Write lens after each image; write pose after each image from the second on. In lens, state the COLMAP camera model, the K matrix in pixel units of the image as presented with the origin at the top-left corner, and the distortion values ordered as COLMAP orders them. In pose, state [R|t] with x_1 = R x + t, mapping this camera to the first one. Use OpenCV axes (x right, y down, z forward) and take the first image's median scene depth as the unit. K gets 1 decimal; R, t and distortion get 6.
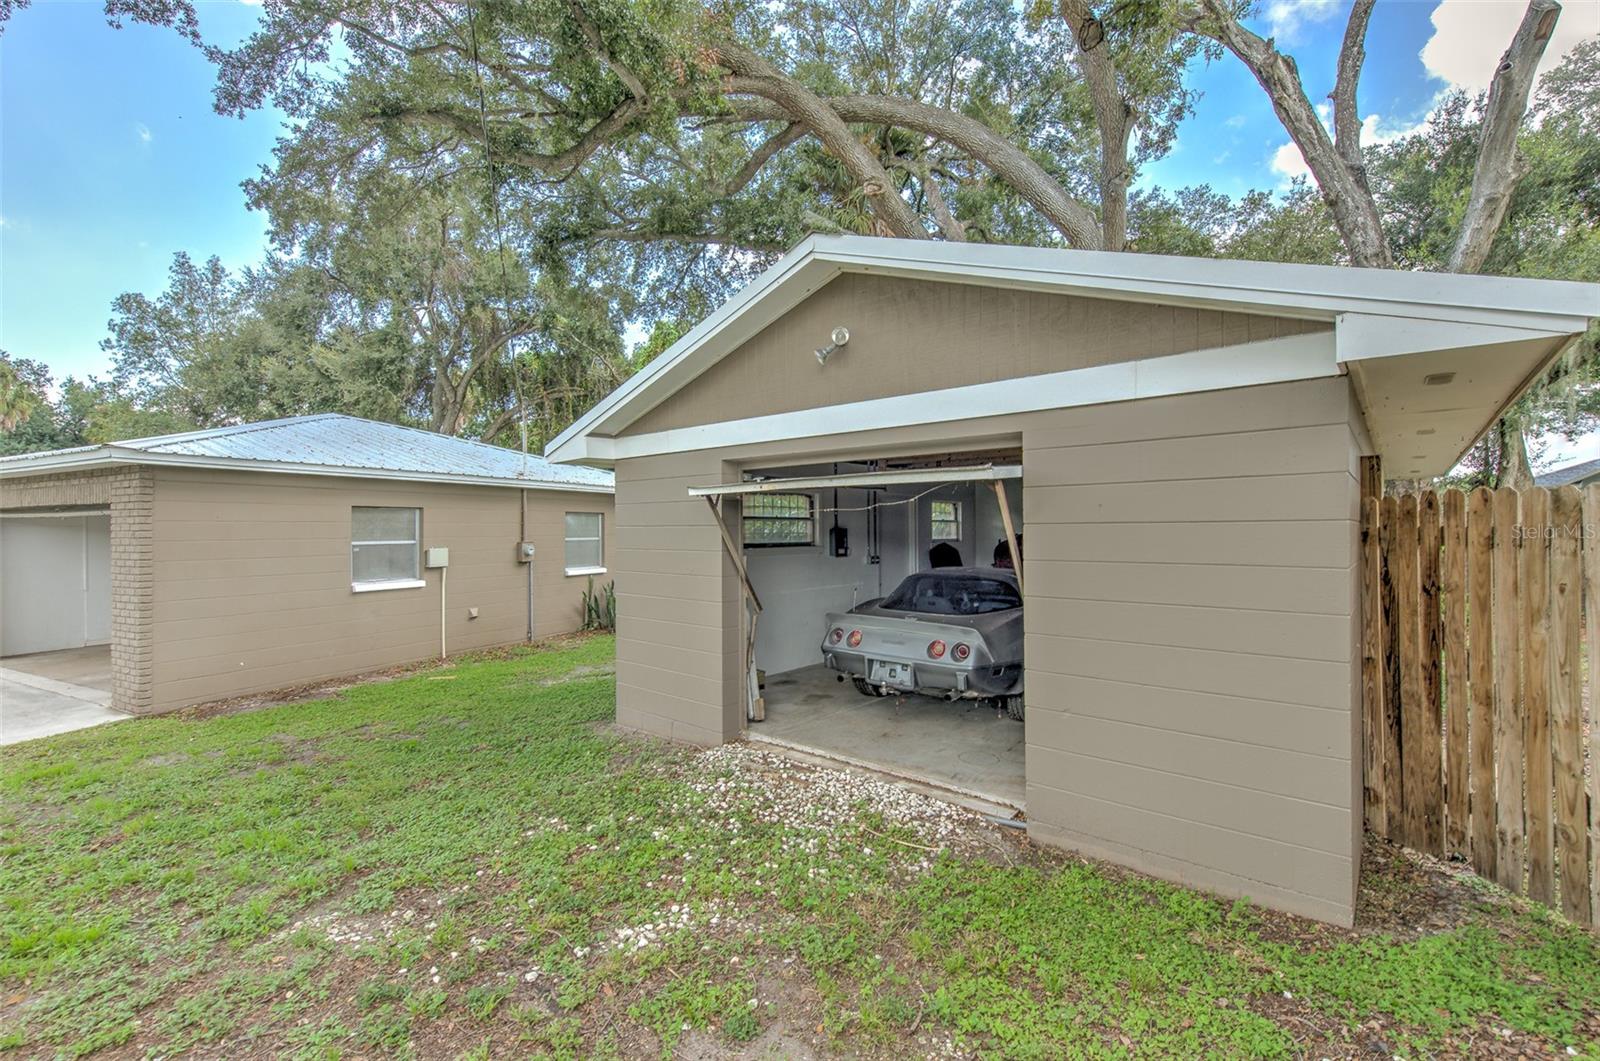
lens RADIAL K [[672.0, 0, 802.8], [0, 672.0, 519.5], [0, 0, 1]] dist [0.011358, -0.000036]
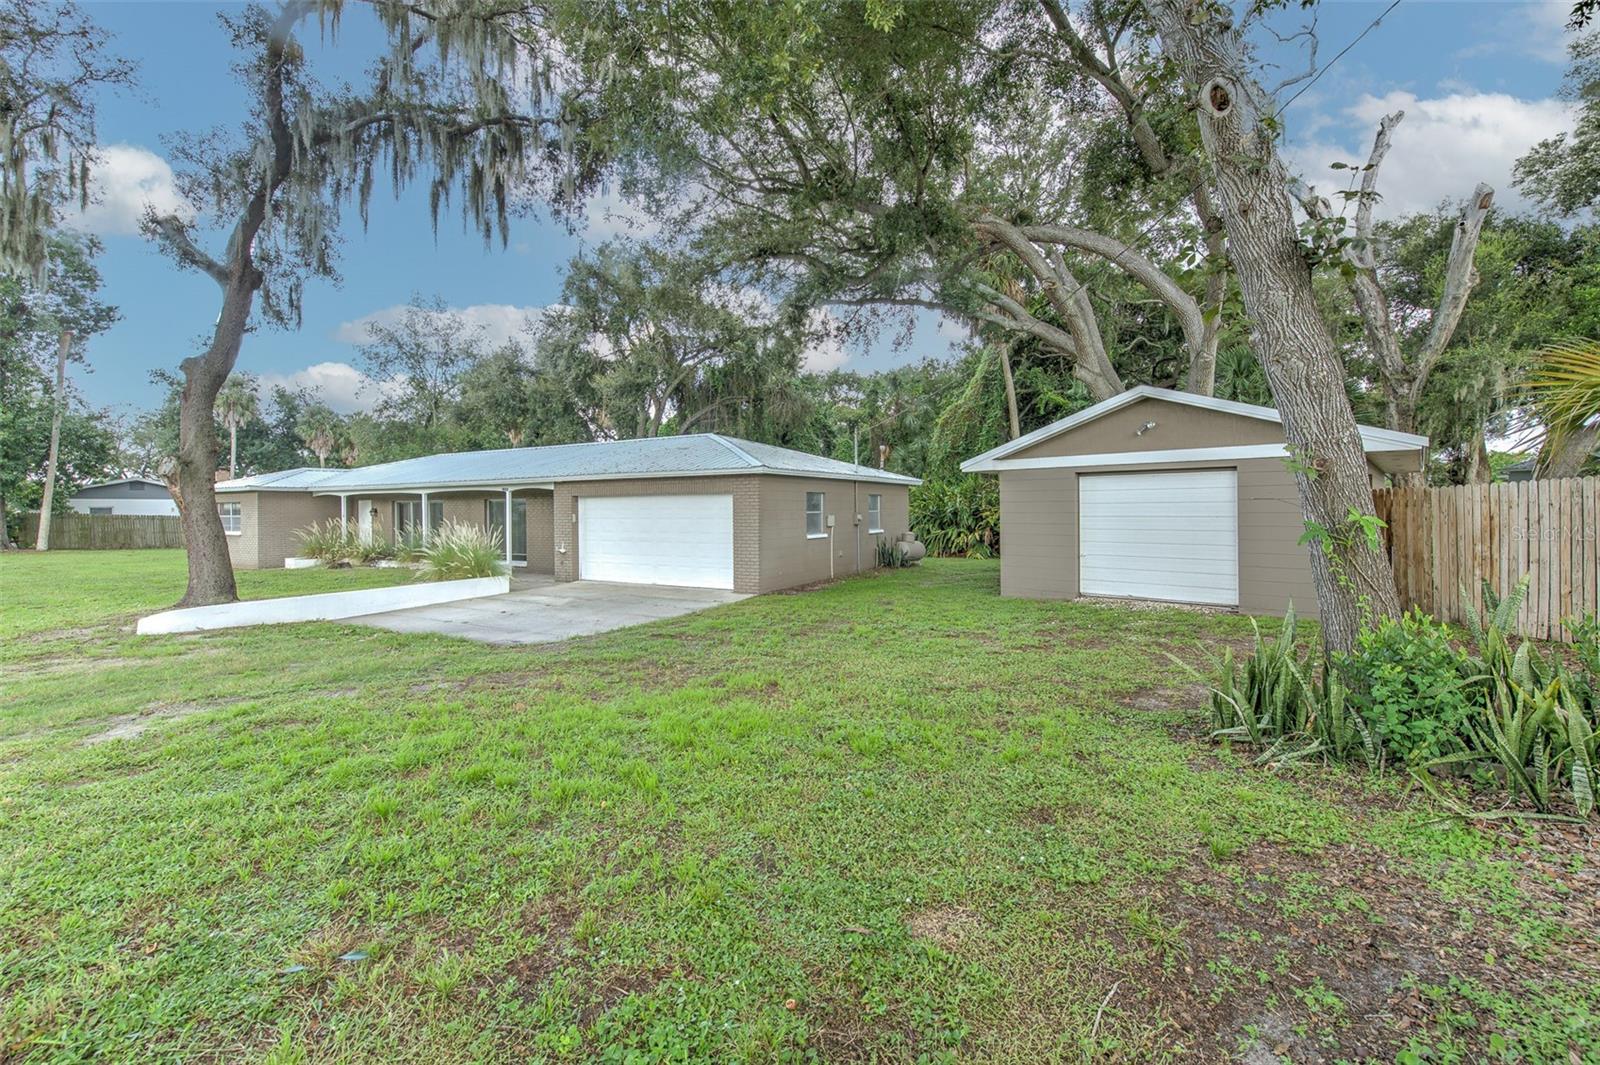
lens RADIAL K [[659.0, 0, 790.7], [0, 659.0, 515.5], [0, 0, 1]] dist [0.003958, 0.000118]
pose [[0.999321, -0.002522, -0.036764, -0.485111], [0.003276, 0.999785, 0.020465, 0.004109], [0.036705, -0.020571, 0.999114, -0.609636]]
